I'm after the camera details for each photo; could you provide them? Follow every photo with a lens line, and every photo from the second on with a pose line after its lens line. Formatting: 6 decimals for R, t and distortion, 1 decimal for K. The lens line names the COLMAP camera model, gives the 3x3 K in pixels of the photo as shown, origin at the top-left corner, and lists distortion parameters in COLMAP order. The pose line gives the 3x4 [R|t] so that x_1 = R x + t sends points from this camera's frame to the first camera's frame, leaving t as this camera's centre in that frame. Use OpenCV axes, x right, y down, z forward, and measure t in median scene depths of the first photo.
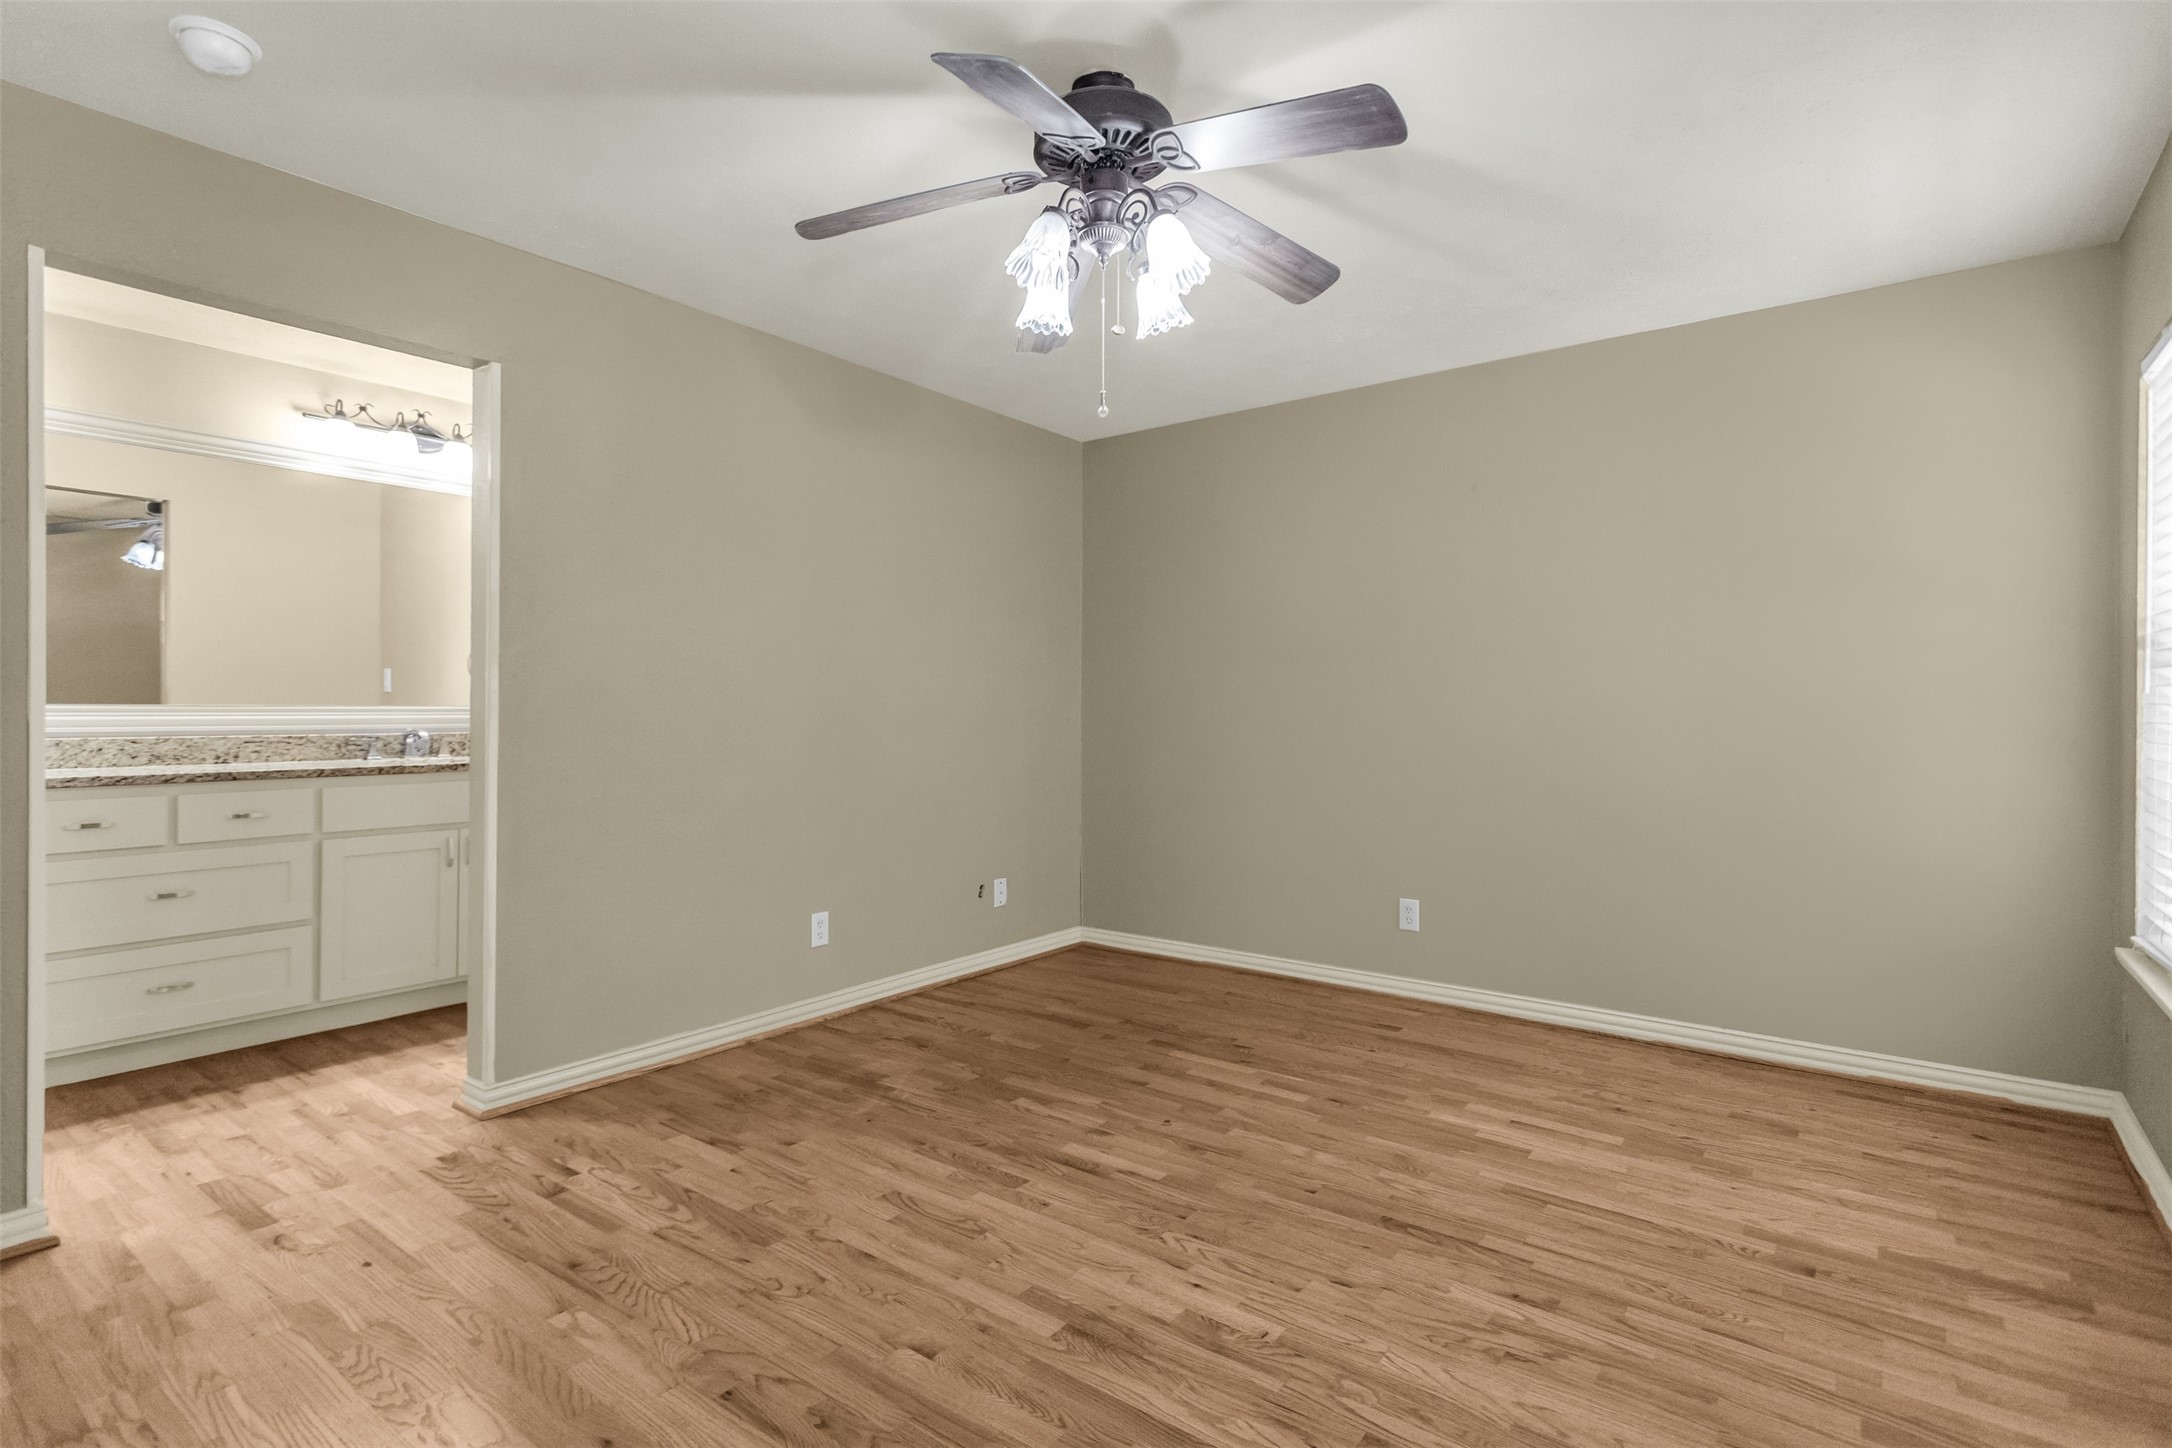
lens RADIAL K [[1050.0, 0, 1086.3], [0, 1050.0, 713.1], [0, 0, 1]] dist [-0.001853, 0.001813]
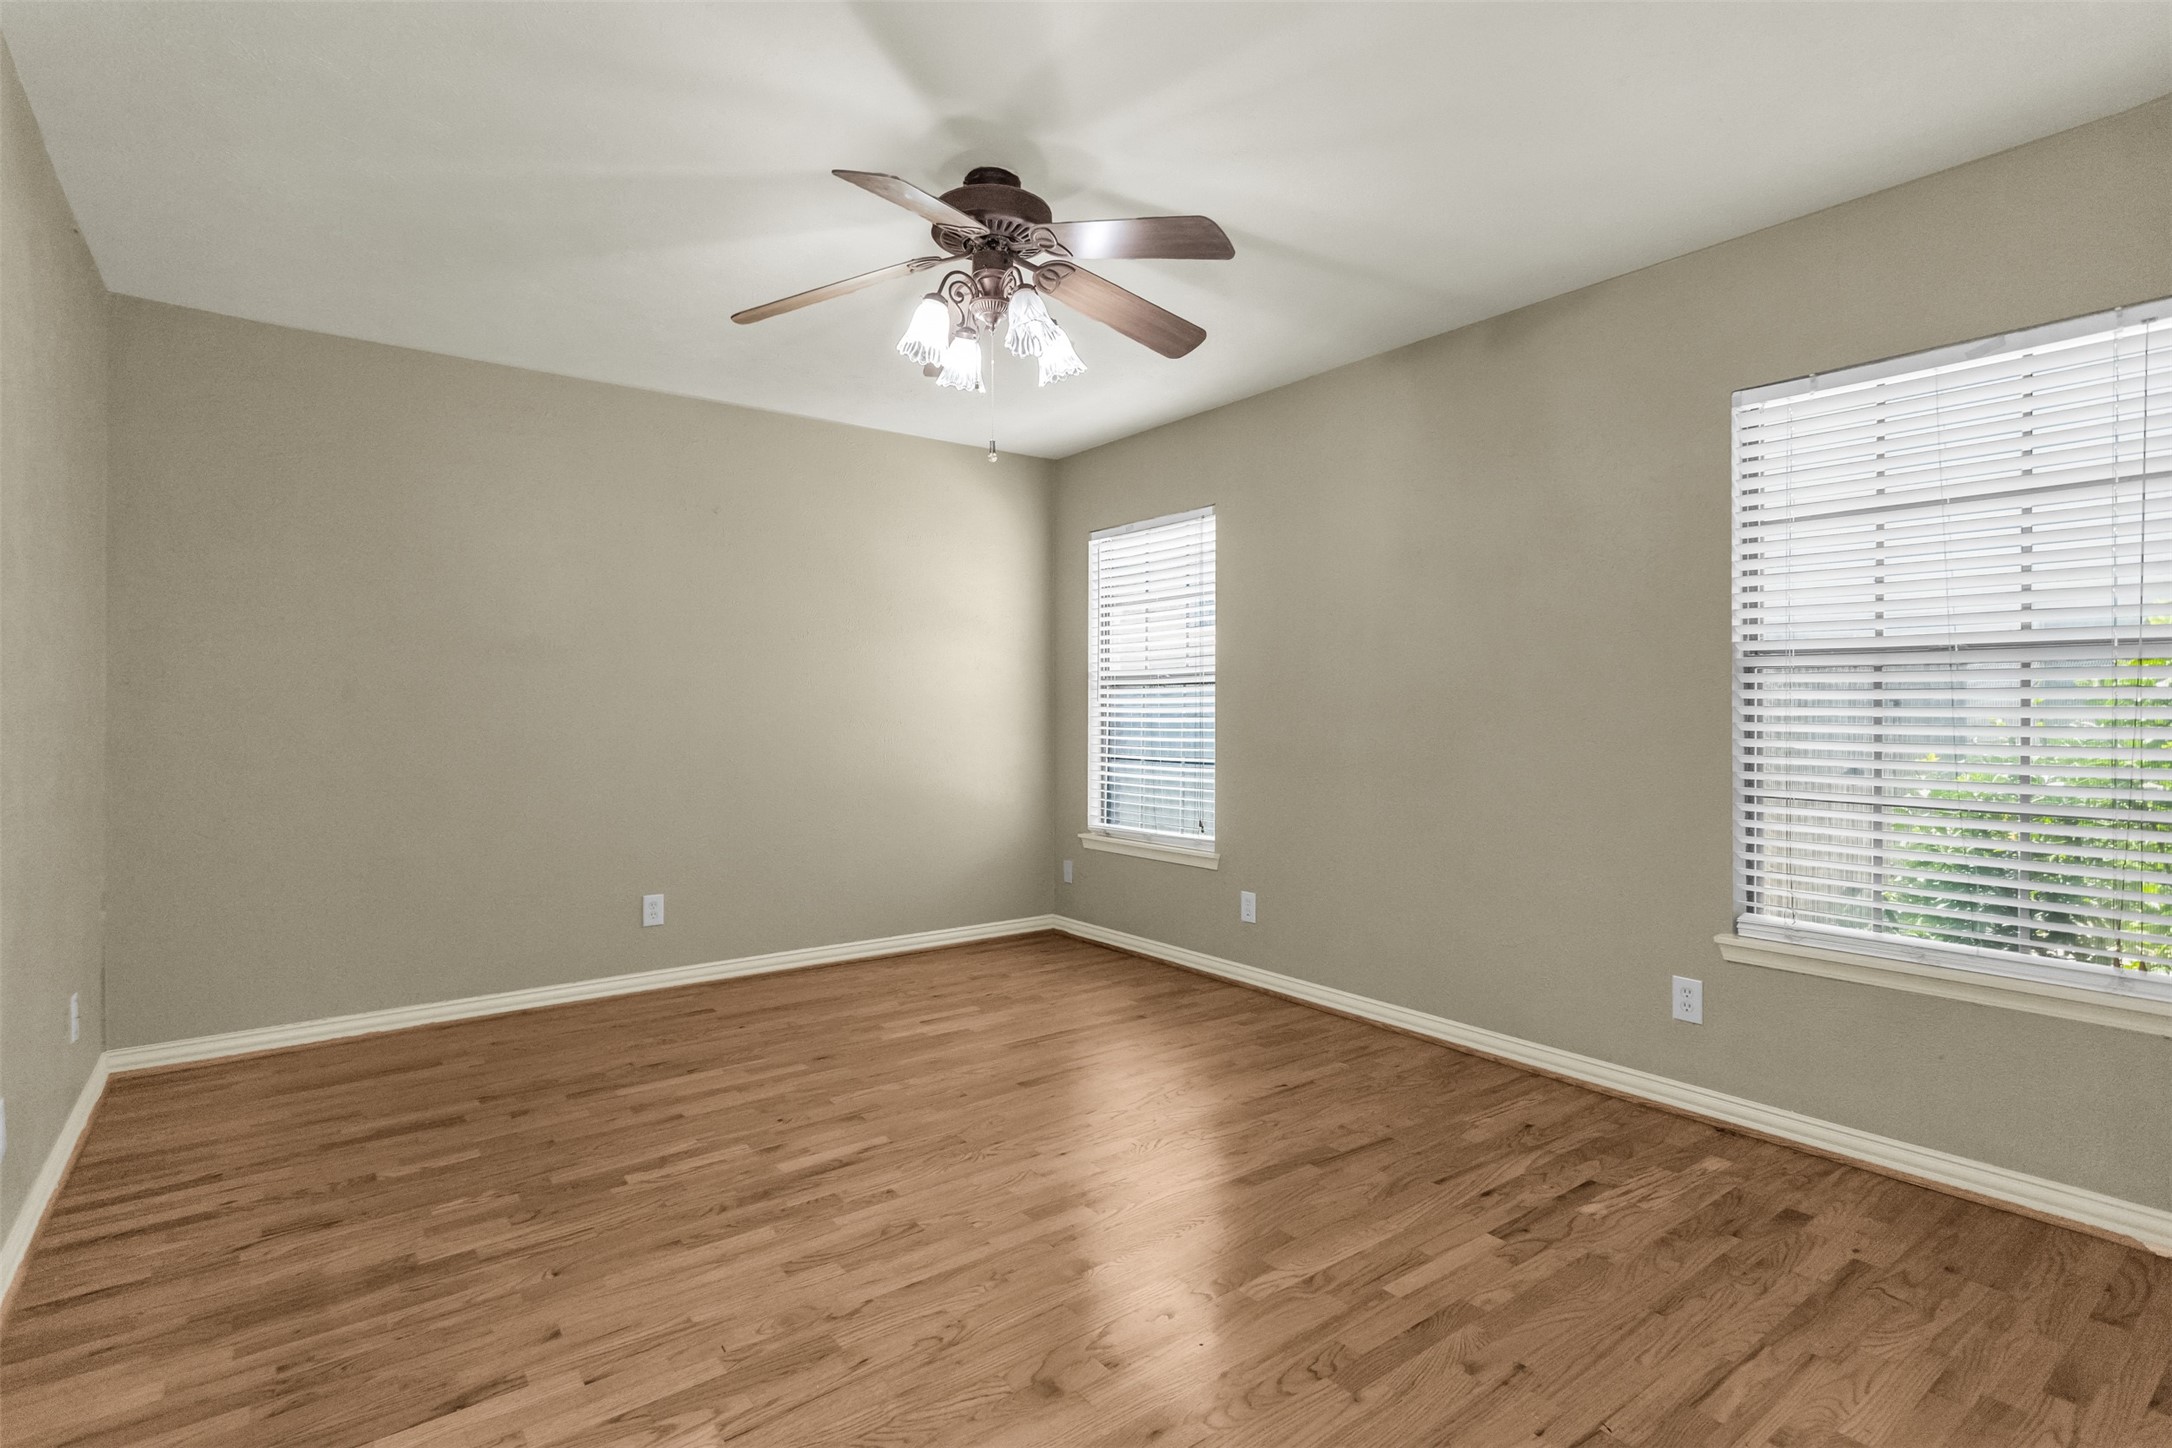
lens RADIAL K [[1050.0, 0, 1086.3], [0, 1050.0, 713.1], [0, 0, 1]] dist [-0.001853, 0.001813]
pose [[0.264906, -0.005950, 0.964256, -0.814879], [0.004406, 0.999978, 0.004960, -0.008836], [-0.964264, 0.002935, 0.264926, 0.440625]]
